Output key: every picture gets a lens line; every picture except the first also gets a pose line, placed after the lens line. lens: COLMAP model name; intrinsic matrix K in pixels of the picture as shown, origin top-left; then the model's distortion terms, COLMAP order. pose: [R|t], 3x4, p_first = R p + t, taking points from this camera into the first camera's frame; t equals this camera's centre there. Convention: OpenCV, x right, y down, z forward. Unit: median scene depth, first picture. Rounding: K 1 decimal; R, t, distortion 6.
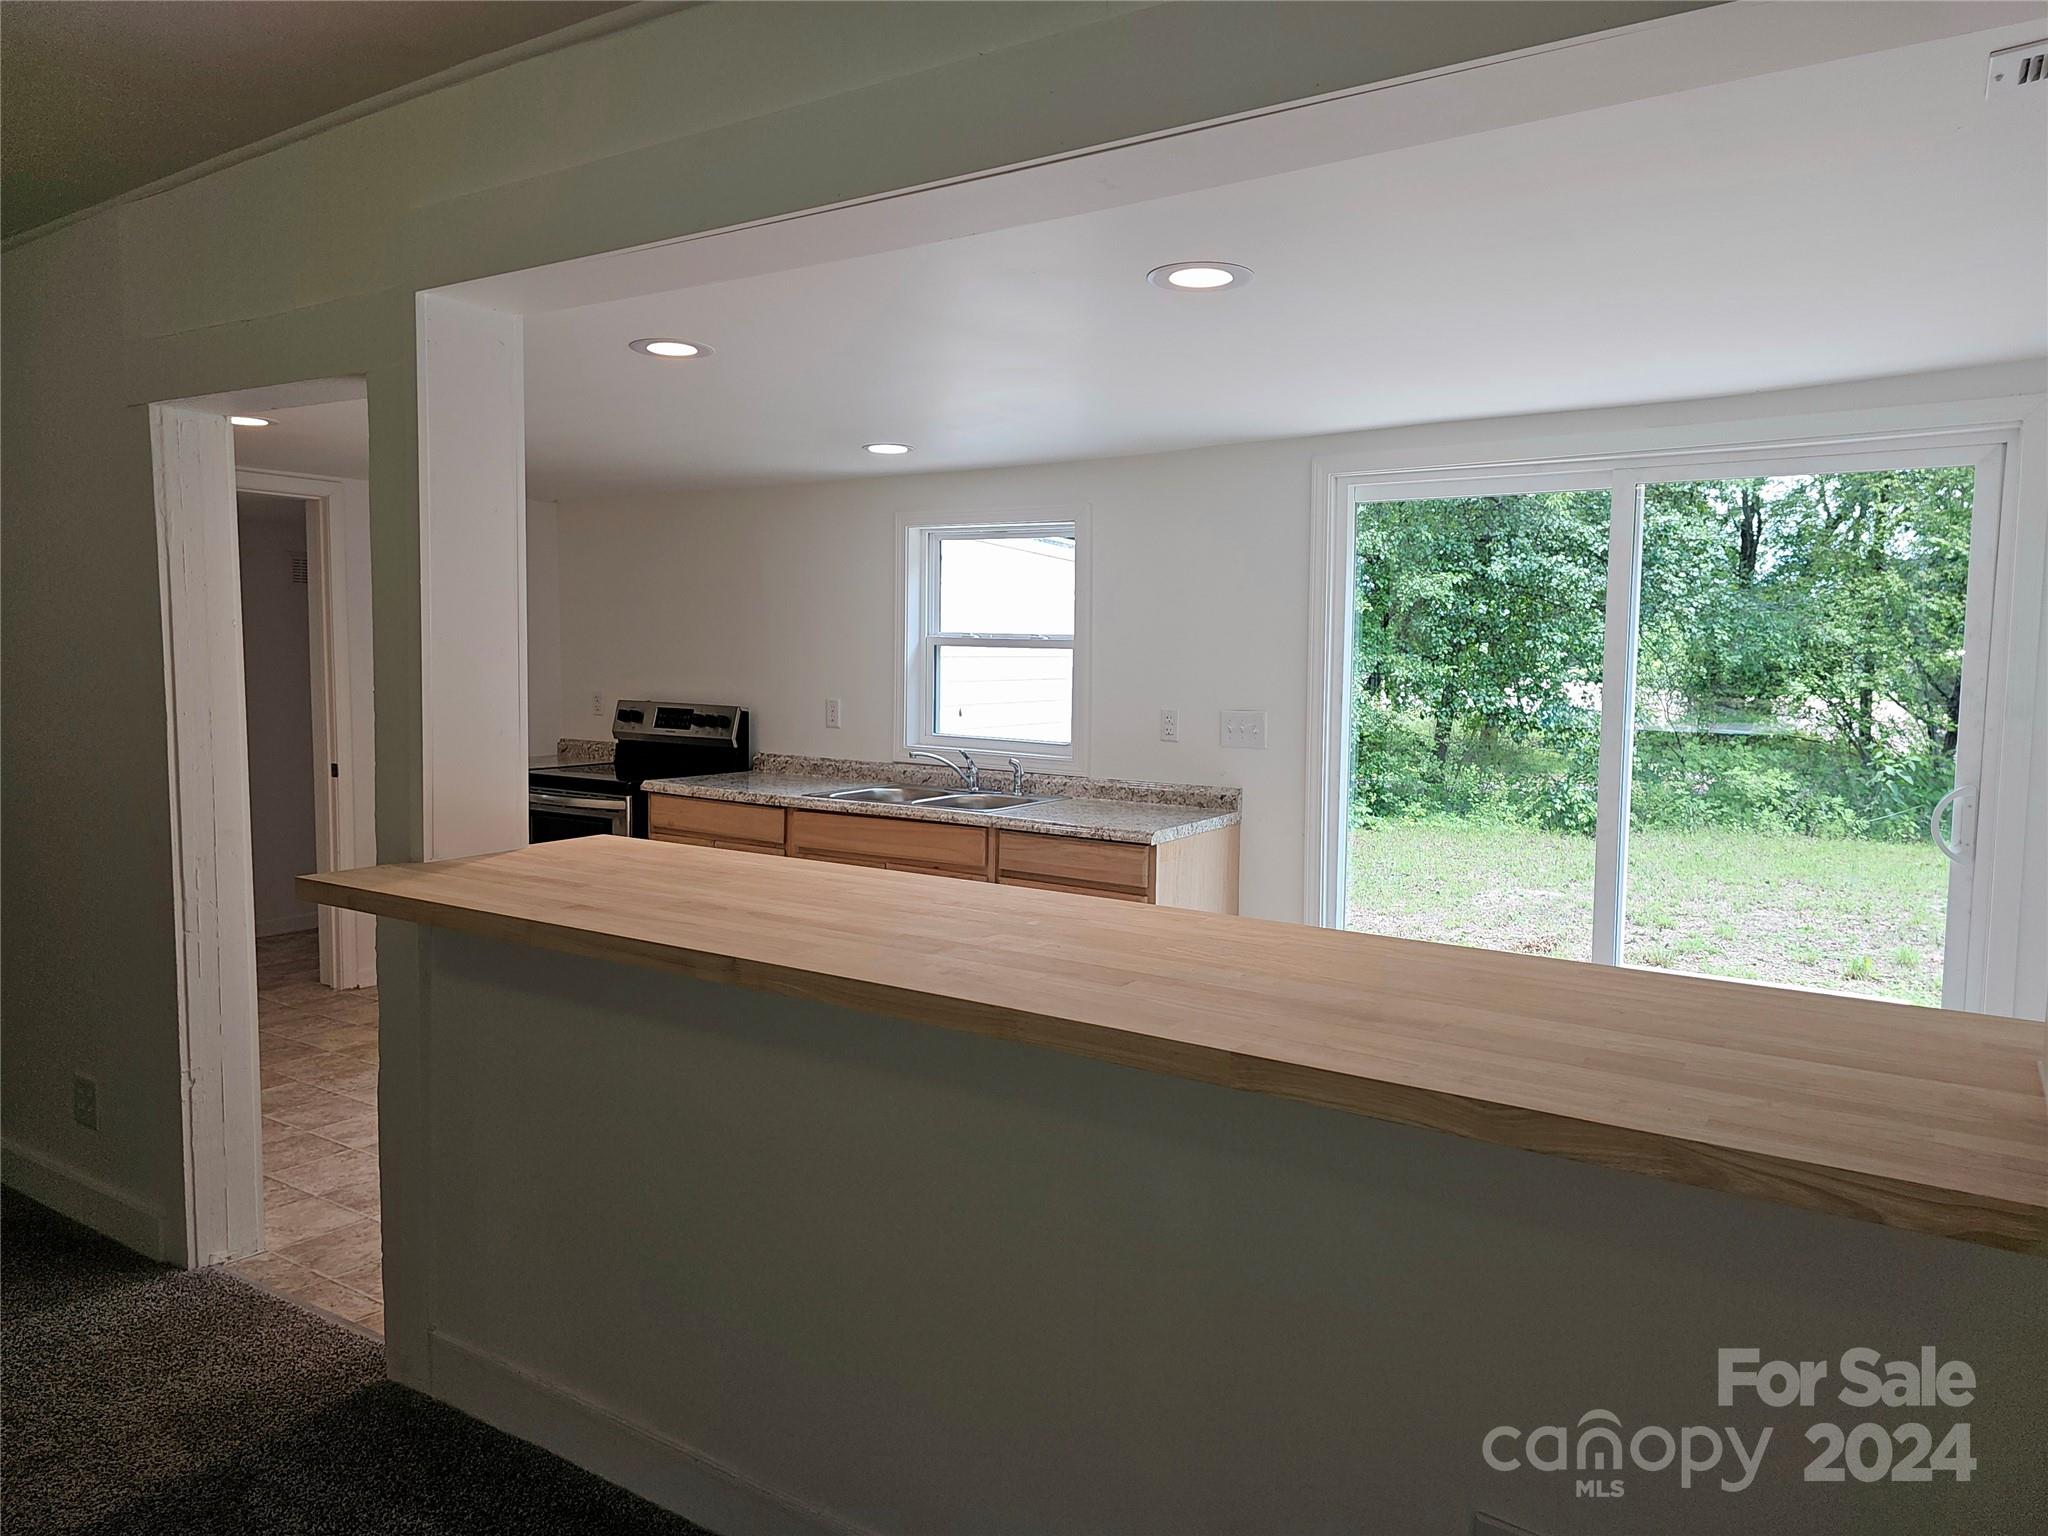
lens RADIAL K [[1380.5, 0, 1024.0], [0, 1380.5, 768.0], [0, 0, 1]] dist [0.053118, -0.048844]
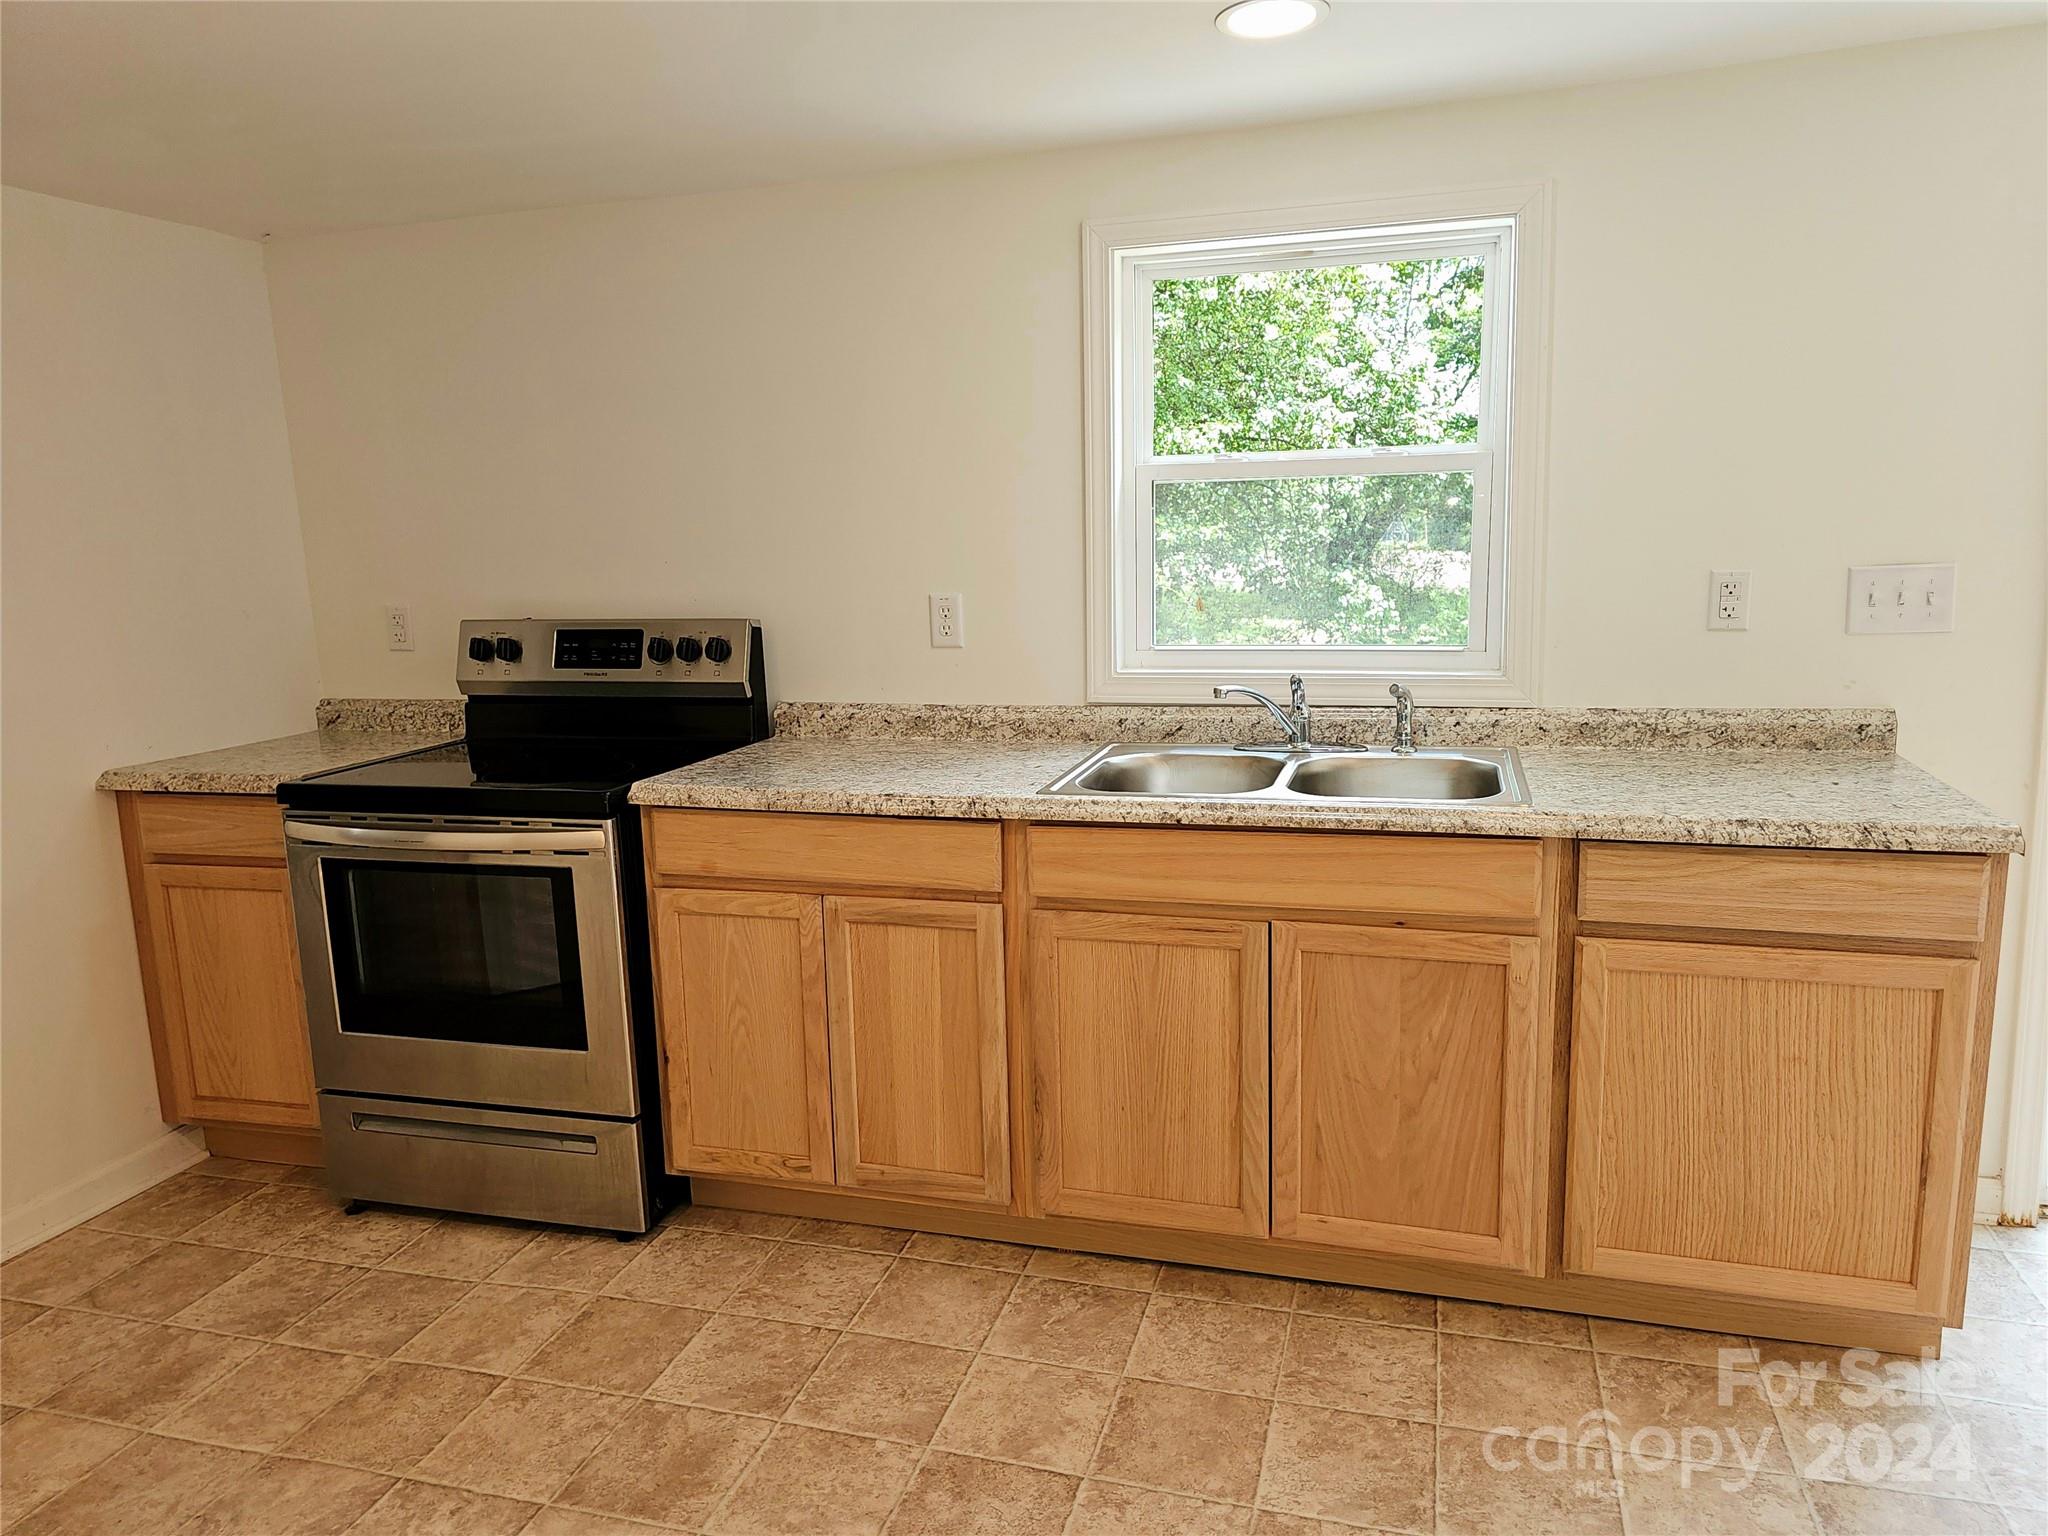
lens RADIAL K [[1380.5, 0, 1024.0], [0, 1380.5, 768.0], [0, 0, 1]] dist [0.053118, -0.048844]
pose [[0.953796, -0.094248, 0.285292, -0.267934], [0.069664, 0.993022, 0.095149, -0.031476], [-0.292269, -0.070878, 0.953706, 0.475115]]
